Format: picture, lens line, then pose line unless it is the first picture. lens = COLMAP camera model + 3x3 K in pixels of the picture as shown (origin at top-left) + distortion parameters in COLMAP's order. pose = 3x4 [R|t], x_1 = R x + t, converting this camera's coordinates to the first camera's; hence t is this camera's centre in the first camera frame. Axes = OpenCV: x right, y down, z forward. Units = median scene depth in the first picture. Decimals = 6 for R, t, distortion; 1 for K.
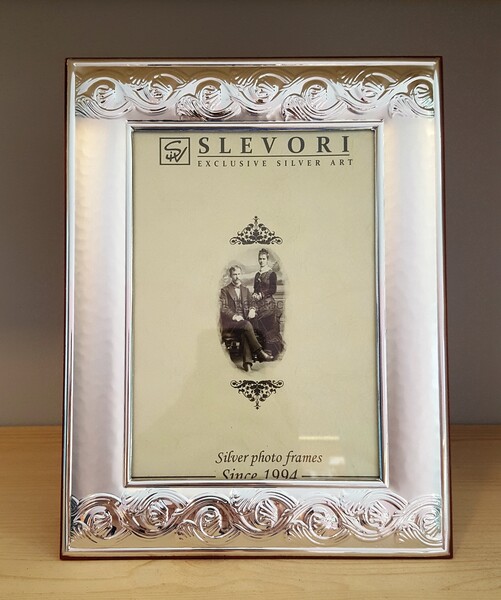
lens RADIAL K [[526.2, 0, 247.7], [0, 526.2, 298.5], [0, 0, 1]] dist [0.004826, -0.001886]
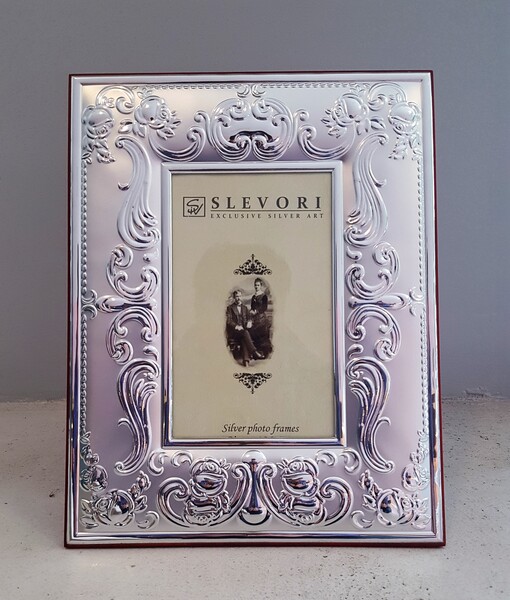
lens RADIAL K [[554.6, 0, 257.3], [0, 554.6, 301.1], [0, 0, 1]] dist [-0.001269, 0.000000]
pose [[0.999895, 0.007920, 0.012130, 0.010786], [-0.008170, 0.999754, 0.020641, -0.063990], [-0.011963, -0.020738, 0.999713, -0.453819]]
